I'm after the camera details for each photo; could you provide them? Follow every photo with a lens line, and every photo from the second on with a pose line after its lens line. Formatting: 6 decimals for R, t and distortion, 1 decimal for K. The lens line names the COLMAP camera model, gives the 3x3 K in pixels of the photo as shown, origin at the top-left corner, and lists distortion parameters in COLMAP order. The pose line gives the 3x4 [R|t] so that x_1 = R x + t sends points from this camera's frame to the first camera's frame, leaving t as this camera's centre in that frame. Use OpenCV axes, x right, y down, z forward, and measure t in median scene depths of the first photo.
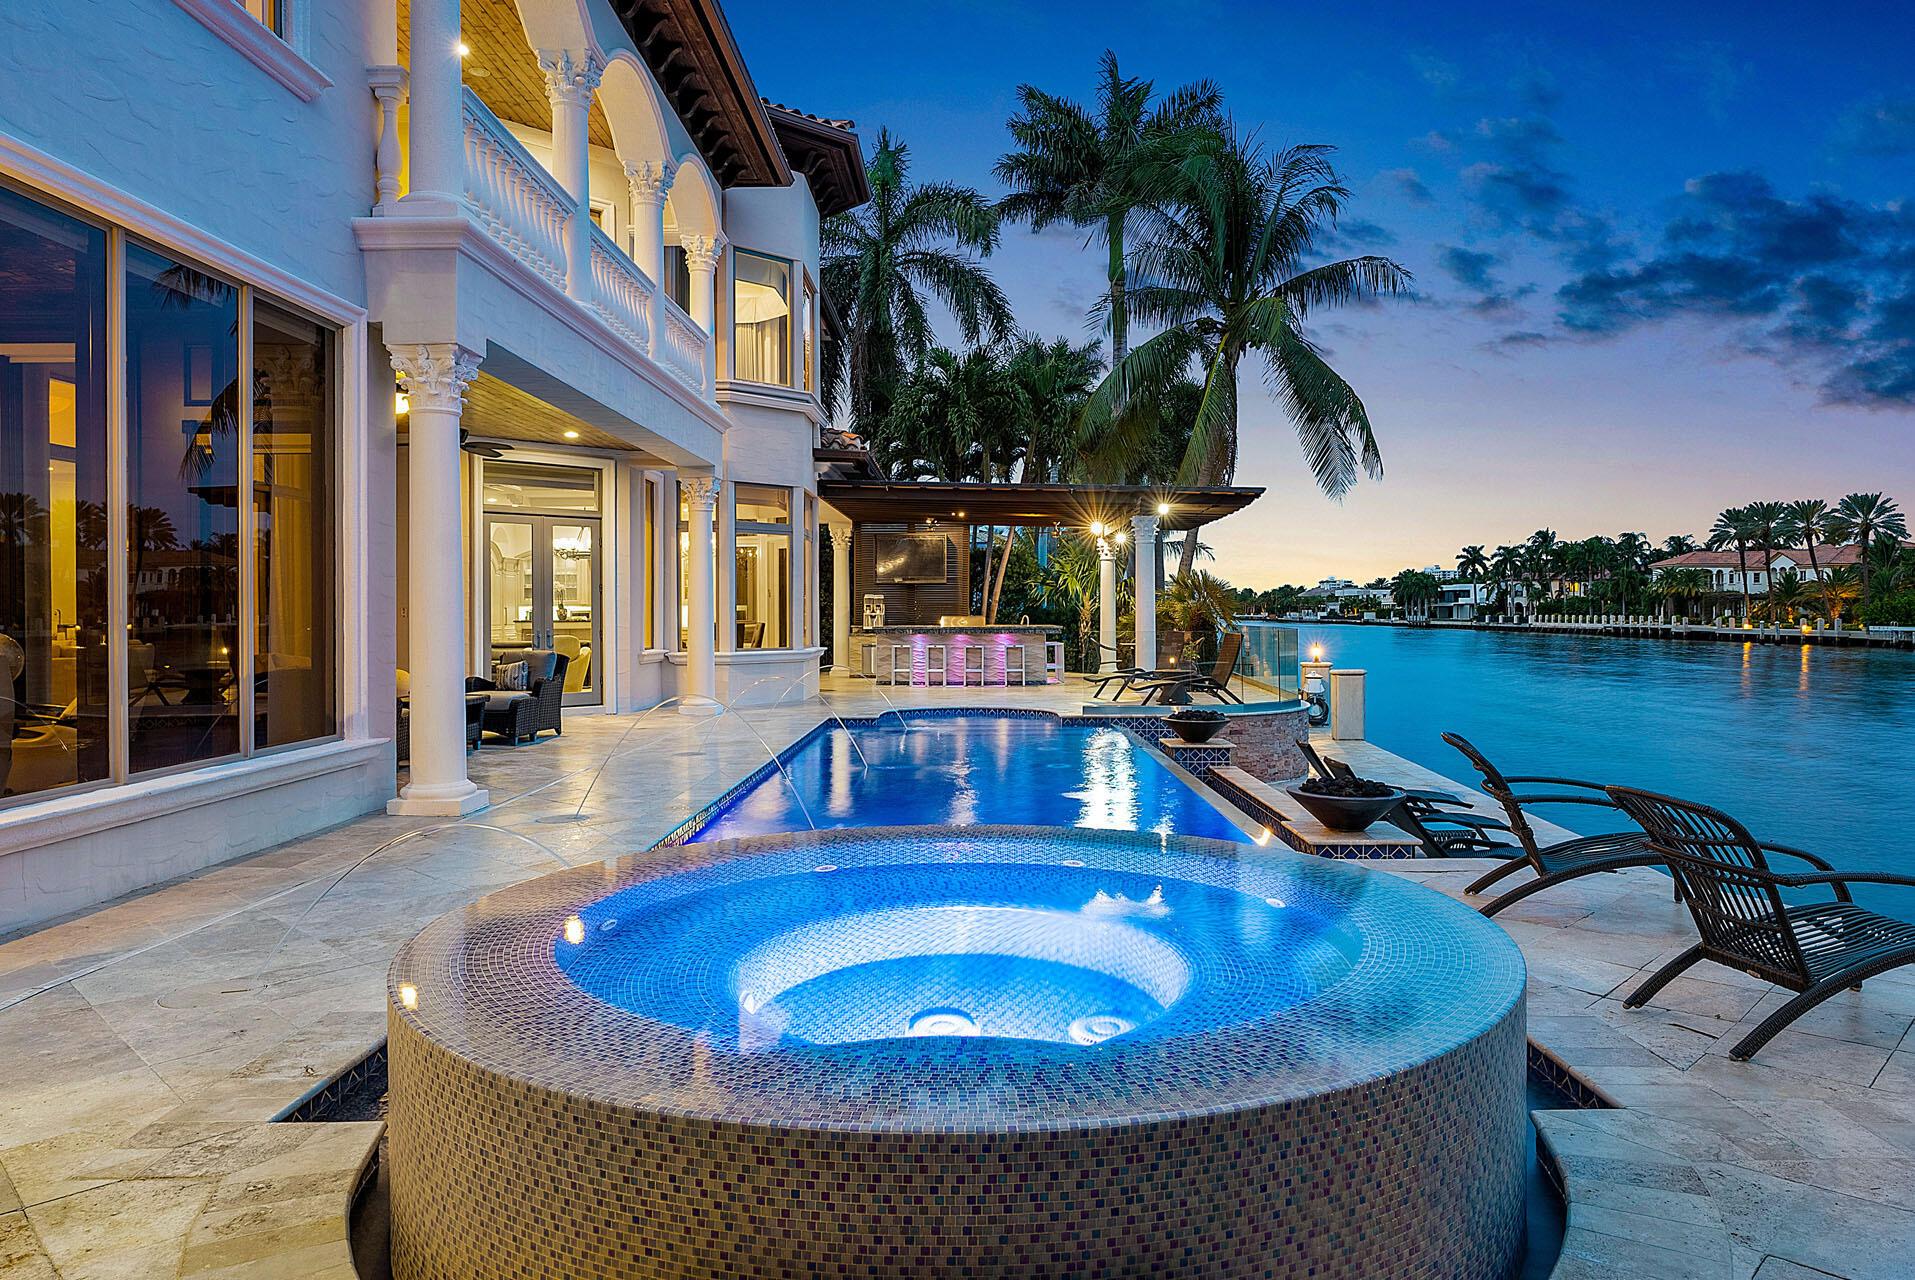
lens RADIAL K [[1239.2, 0, 956.3], [0, 1239.2, 605.7], [0, 0, 1]] dist [-0.002572, 0.002255]
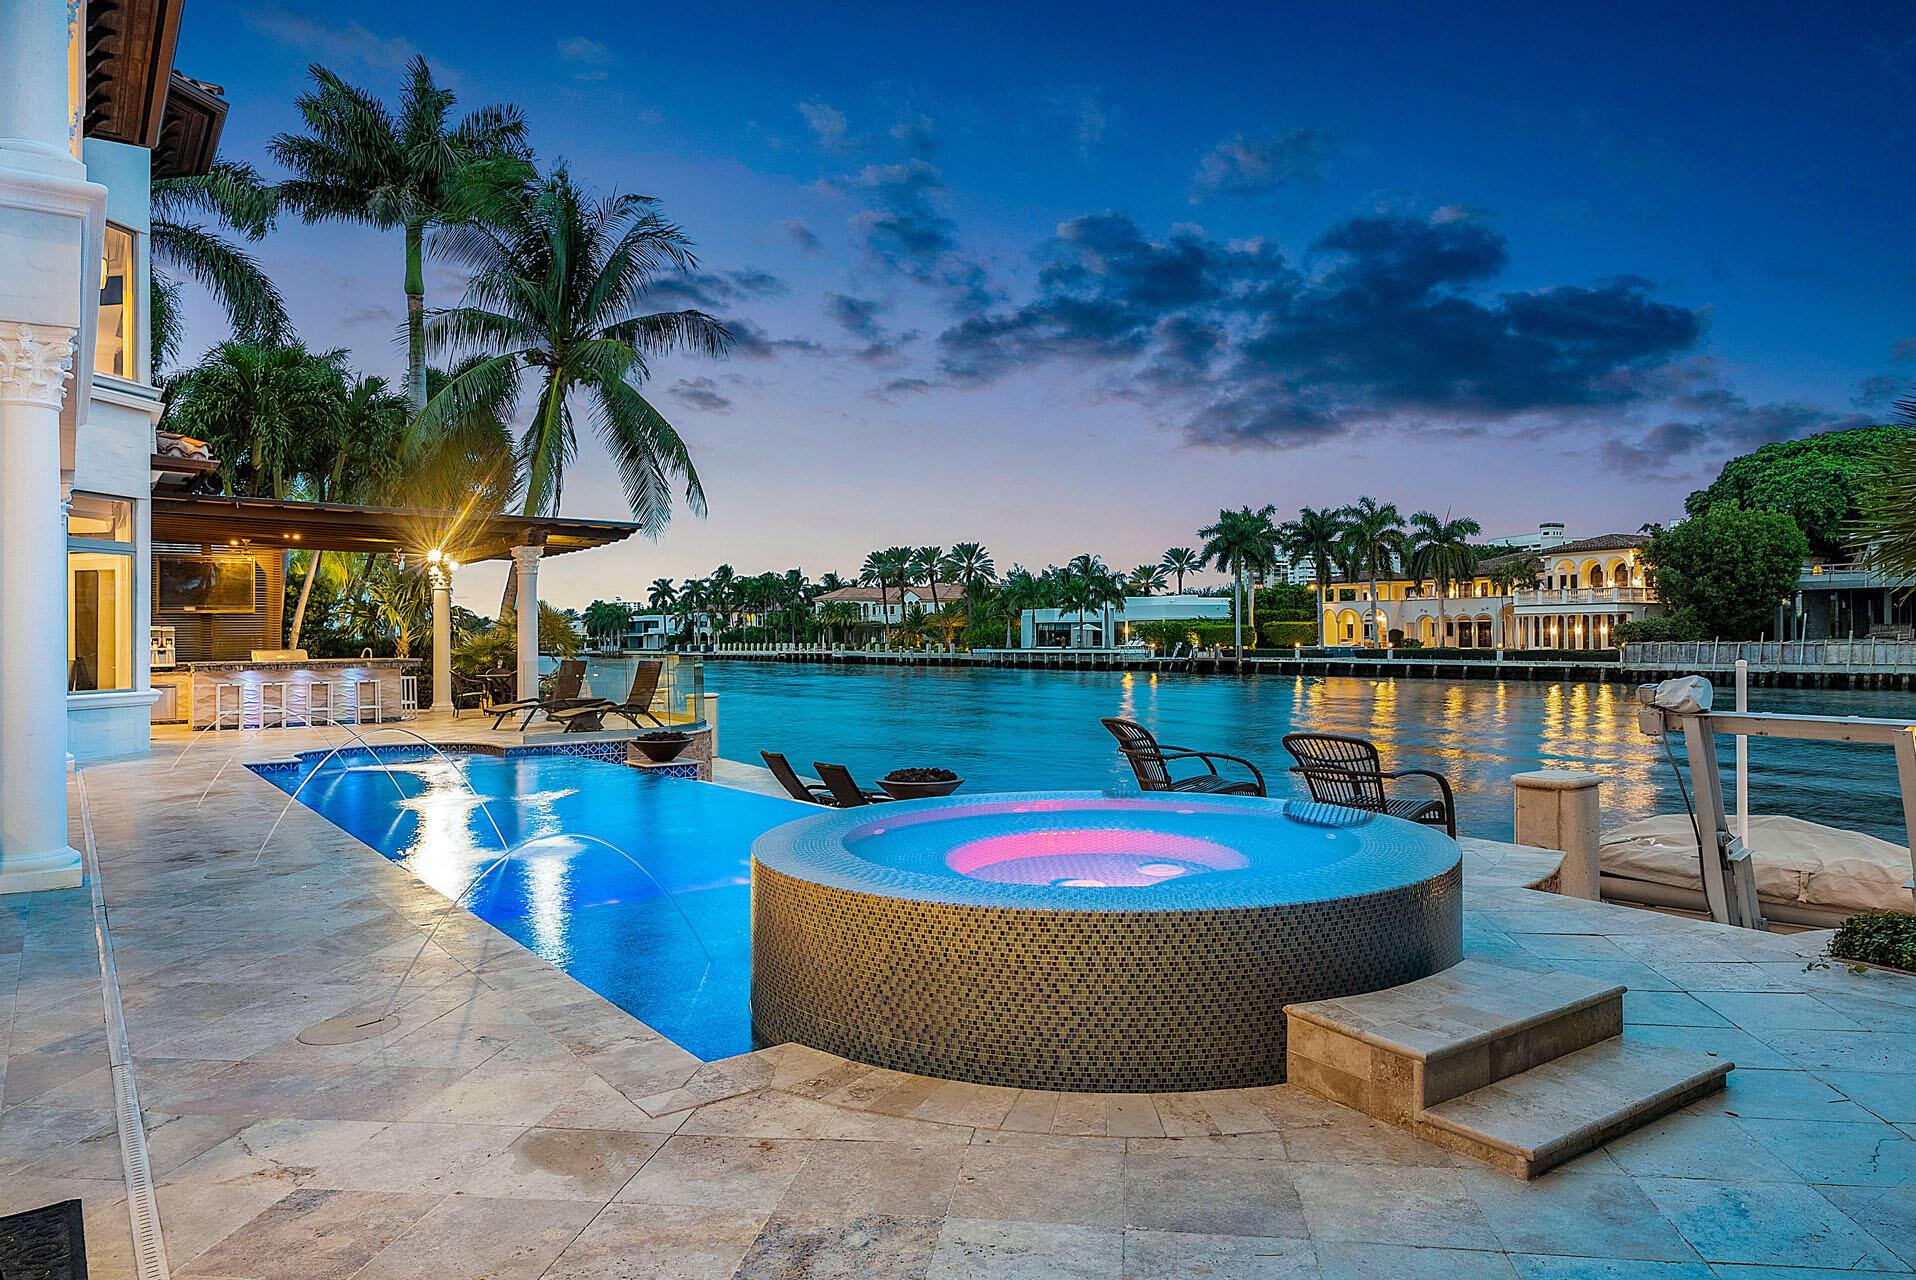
lens RADIAL K [[1247.7, 0, 958.0], [0, 1247.7, 640.0], [0, 0, 1]] dist [-0.005675, 0.002862]
pose [[0.801371, -0.010498, 0.598076, -0.095409], [0.008986, 0.999944, 0.005511, 0.000504], [-0.598101, 0.000958, 0.801420, -0.009430]]
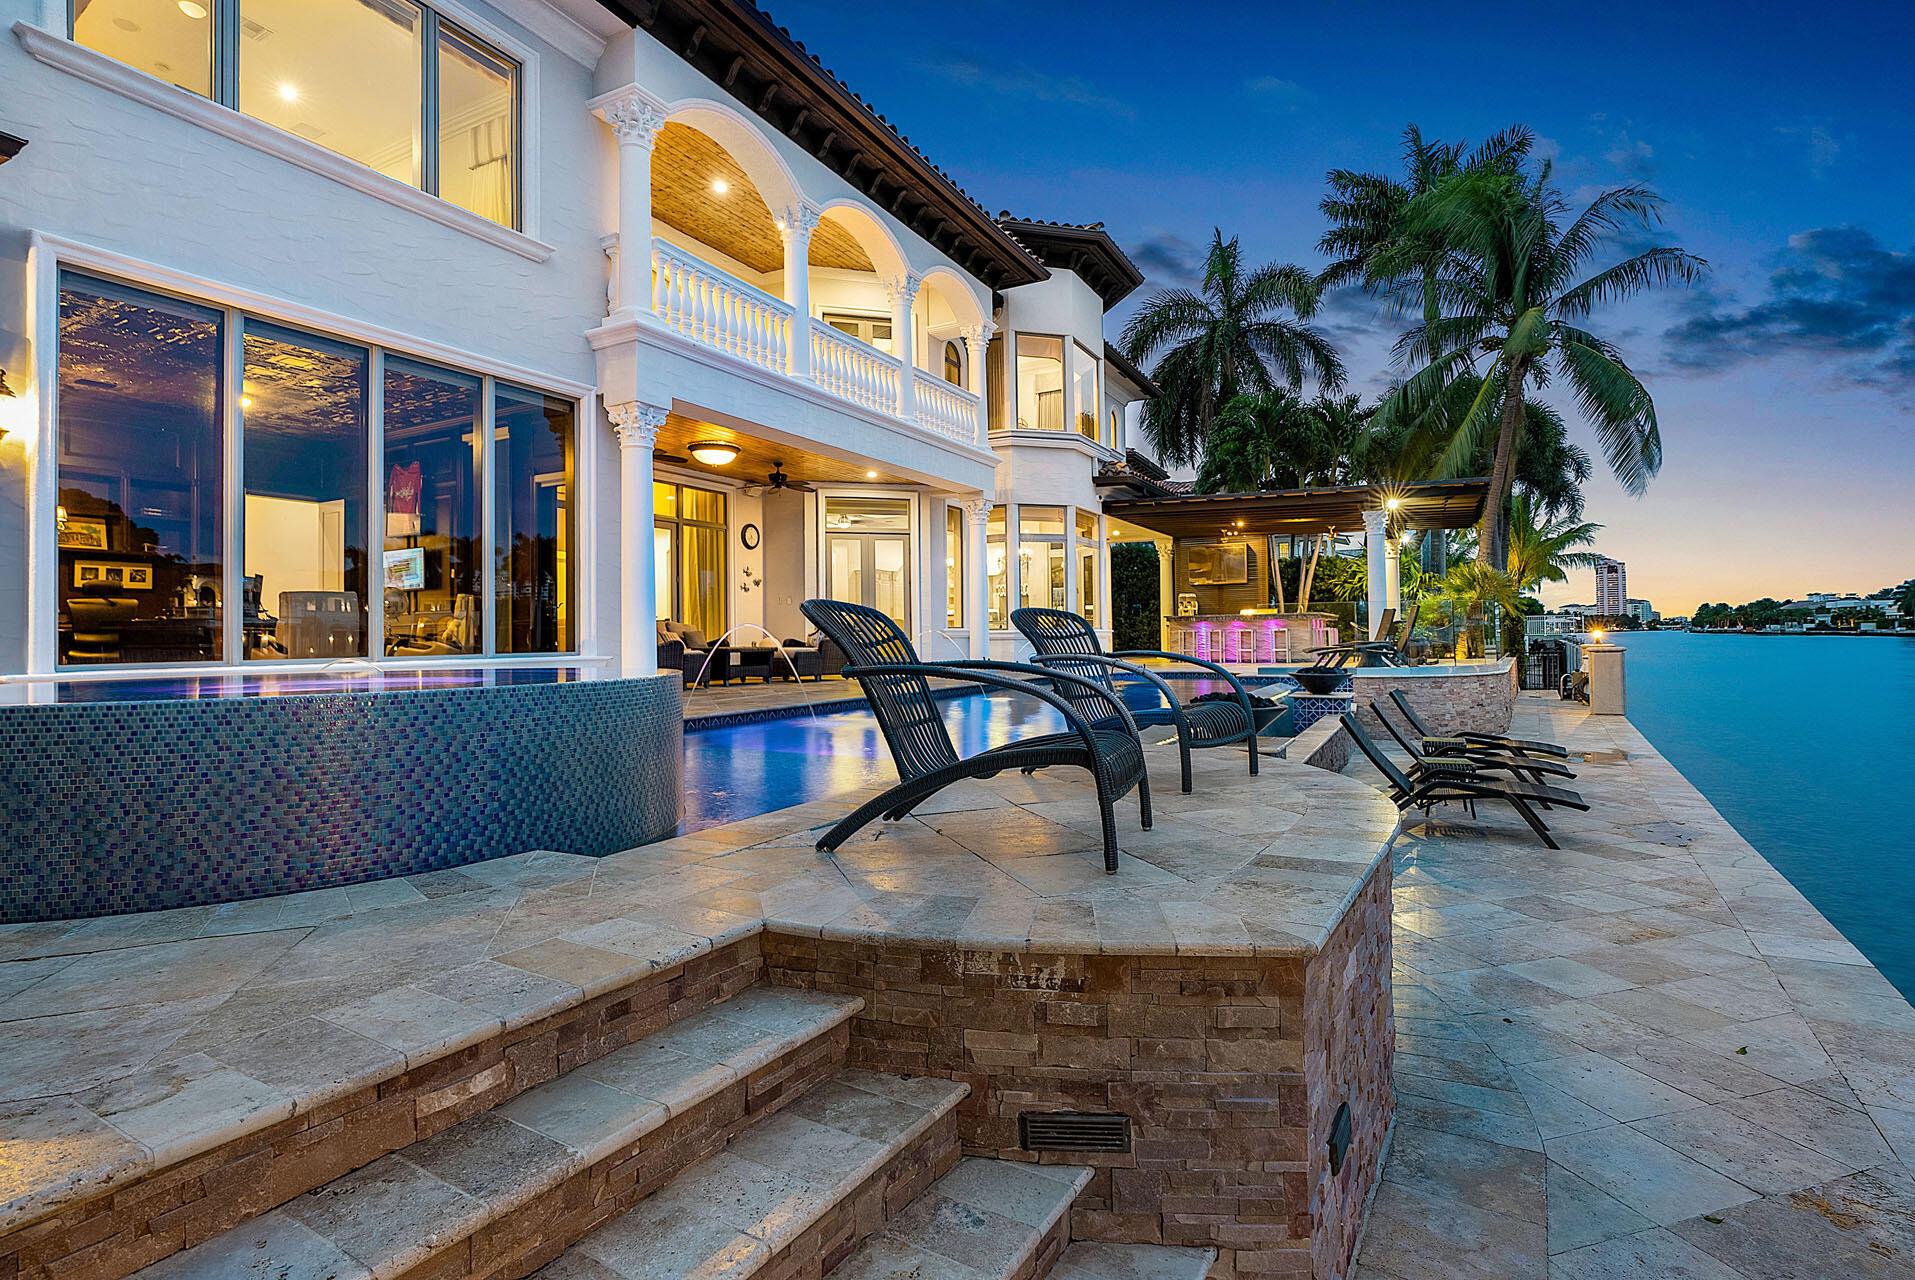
lens RADIAL K [[935.0, 0, 951.8], [0, 935.0, 610.8], [0, 0, 1]] dist [-0.004381, -0.000705]
pose [[0.891270, -0.023646, -0.452856, 0.103582], [0.014265, 0.999607, -0.024119, 0.018996], [0.453248, 0.015036, 0.891257, 0.029003]]
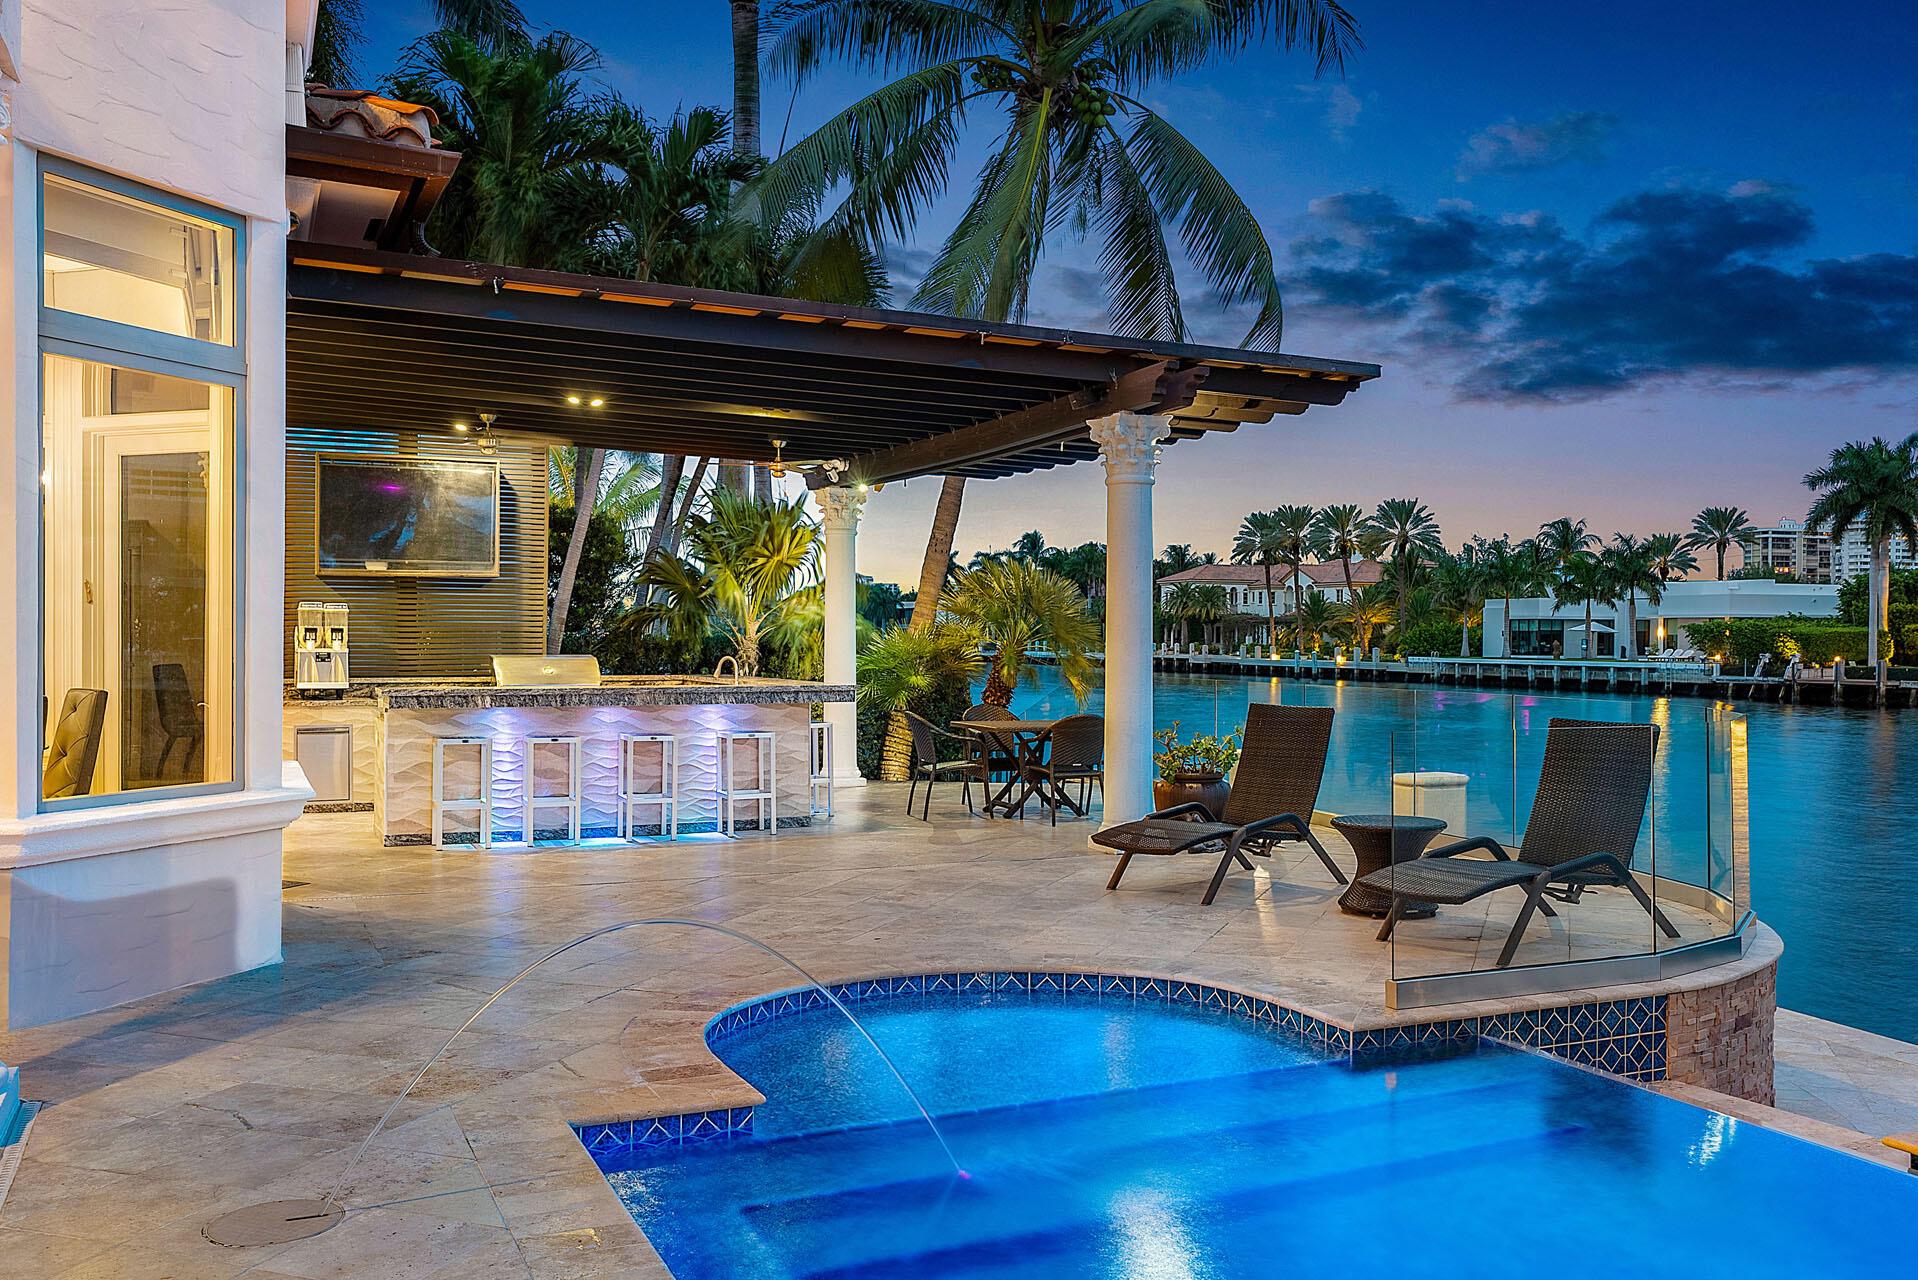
lens RADIAL K [[1669.0, 0, 931.4], [0, 1669.0, 716.0], [0, 0, 1]] dist [0.005608, 0.000893]
pose [[0.913991, -0.013943, 0.405495, -0.072413], [-0.008099, 0.998583, 0.052592, -0.001537], [-0.405654, -0.051353, 0.912583, 0.288061]]
